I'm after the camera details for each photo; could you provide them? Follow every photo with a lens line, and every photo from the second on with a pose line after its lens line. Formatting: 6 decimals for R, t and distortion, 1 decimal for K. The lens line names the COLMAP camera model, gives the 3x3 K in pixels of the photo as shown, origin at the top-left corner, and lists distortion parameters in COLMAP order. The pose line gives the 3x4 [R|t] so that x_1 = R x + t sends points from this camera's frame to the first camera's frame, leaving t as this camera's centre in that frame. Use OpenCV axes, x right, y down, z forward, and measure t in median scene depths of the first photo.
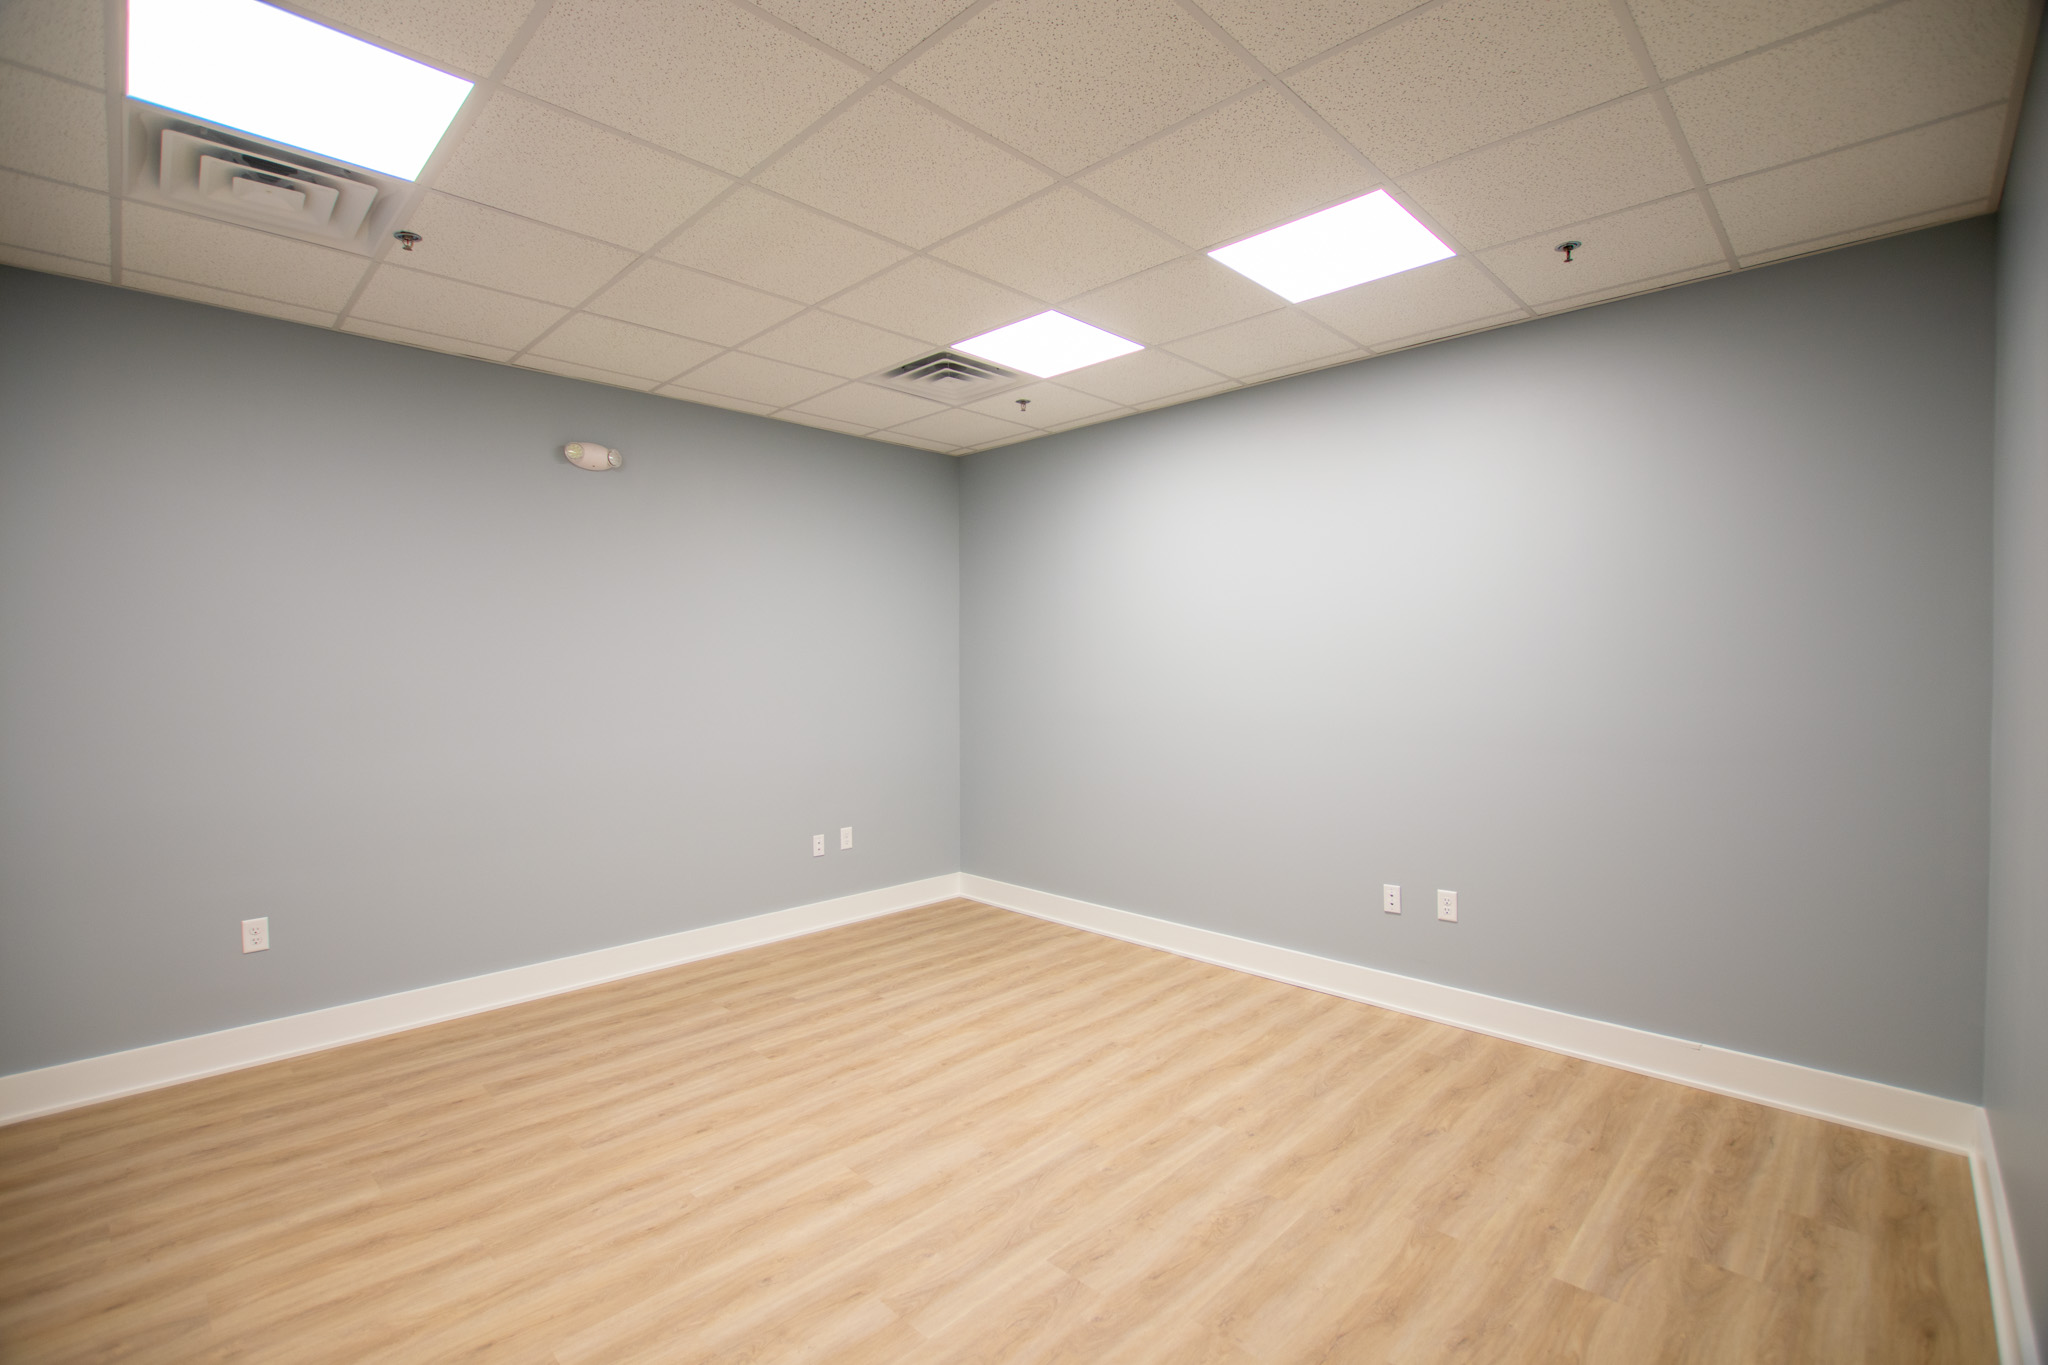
lens RADIAL K [[915.3, 0, 1017.0], [0, 915.3, 675.8], [0, 0, 1]] dist [-0.015694, -0.002753]
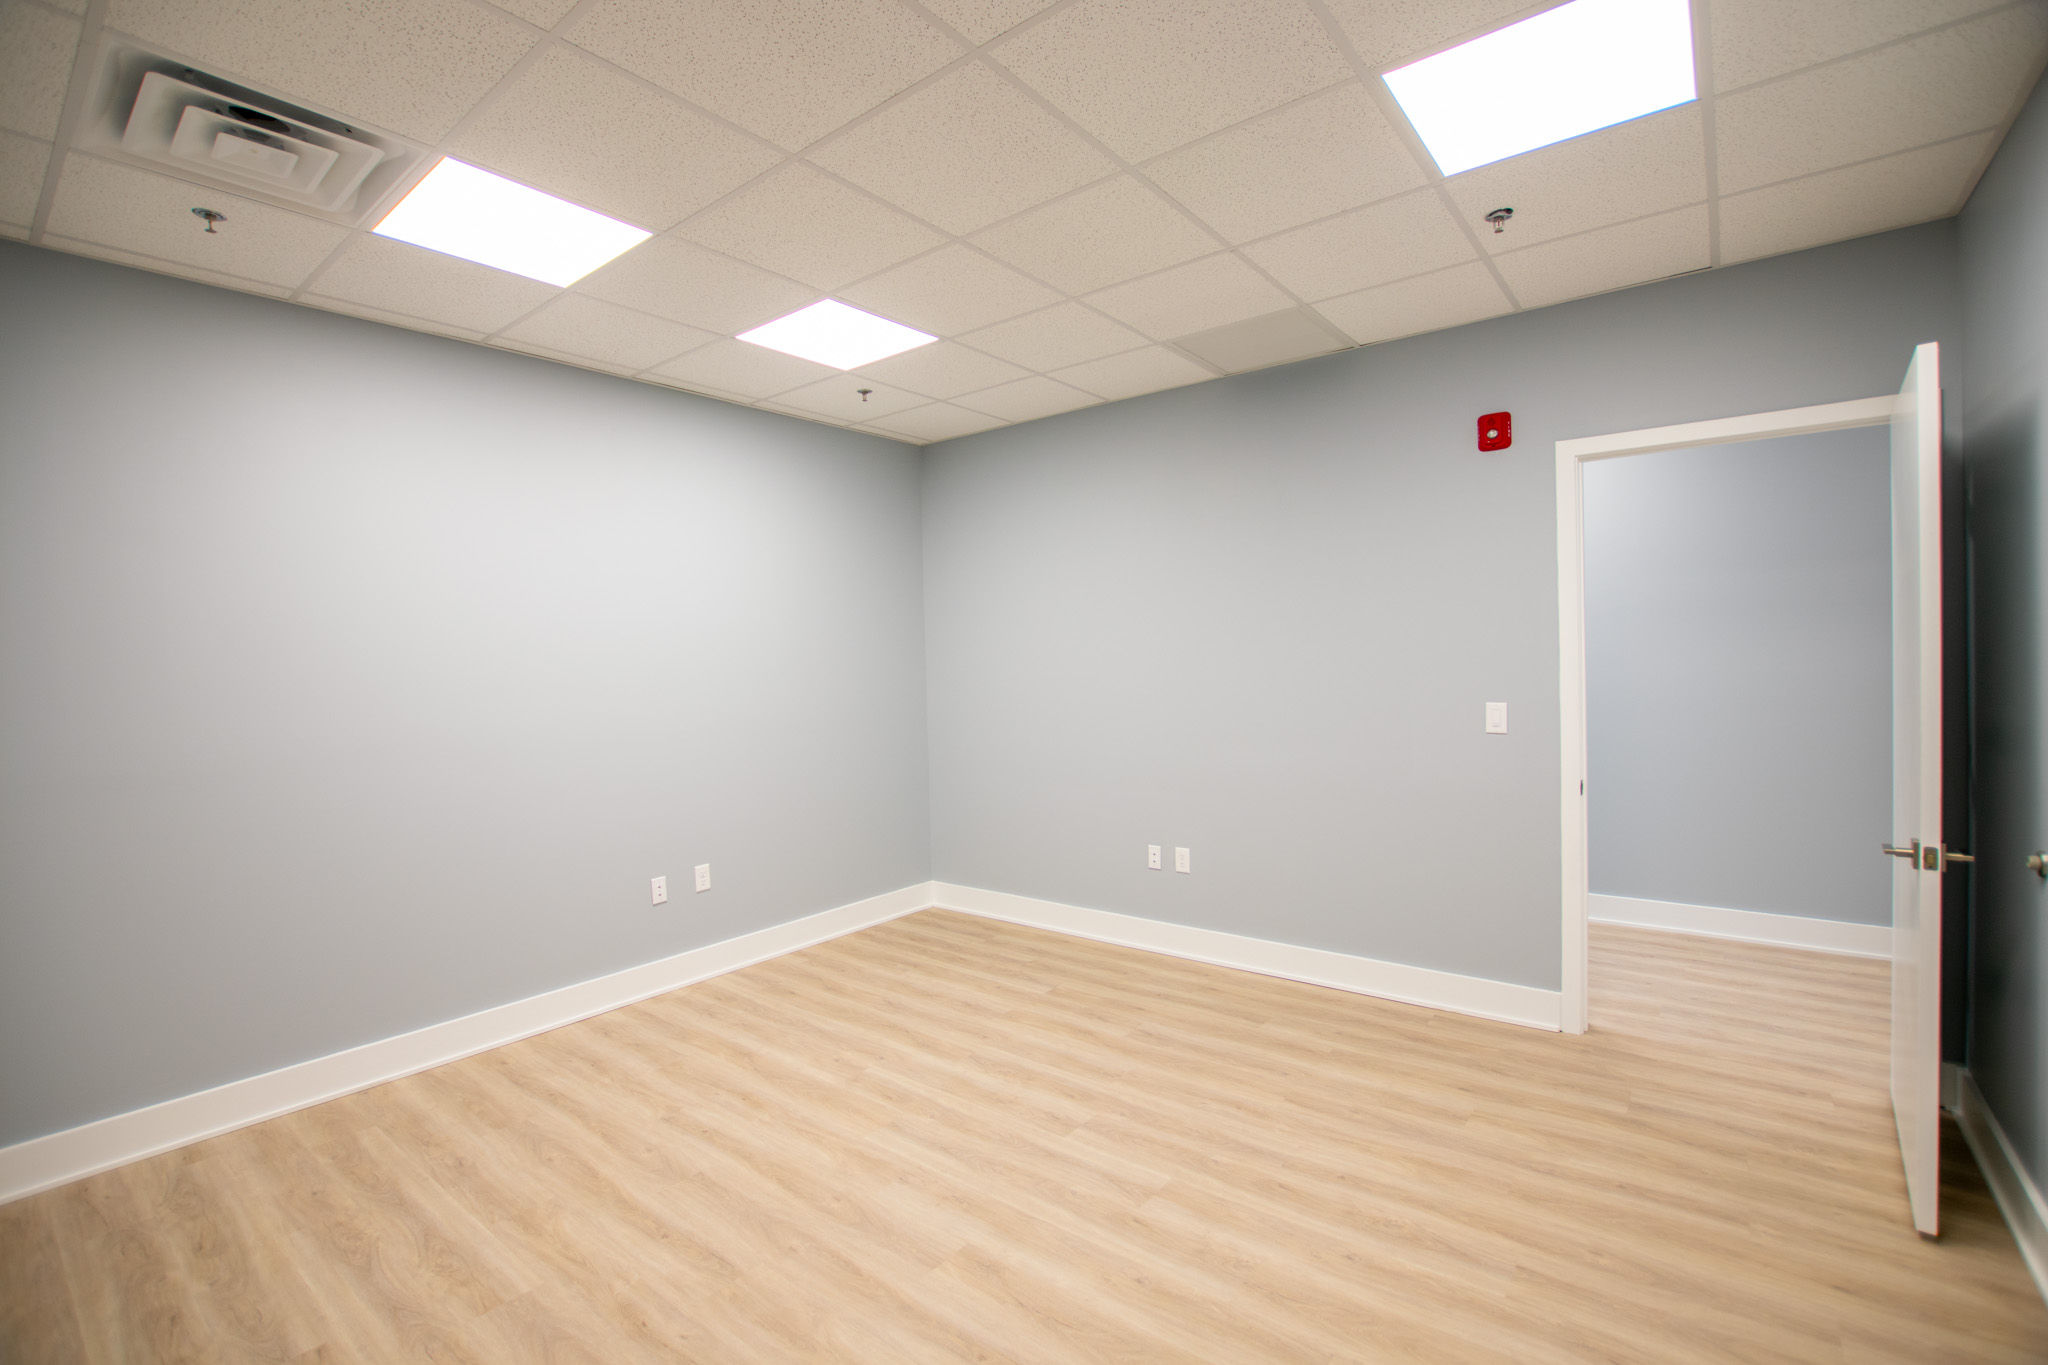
lens RADIAL K [[915.3, 0, 1015.8], [0, 915.3, 679.7], [0, 0, 1]] dist [-0.015694, -0.002753]
pose [[-0.109690, -0.011474, 0.993900, -0.843729], [0.038080, 0.999151, 0.015738, -0.006119], [-0.993236, 0.039574, -0.109160, 0.829105]]
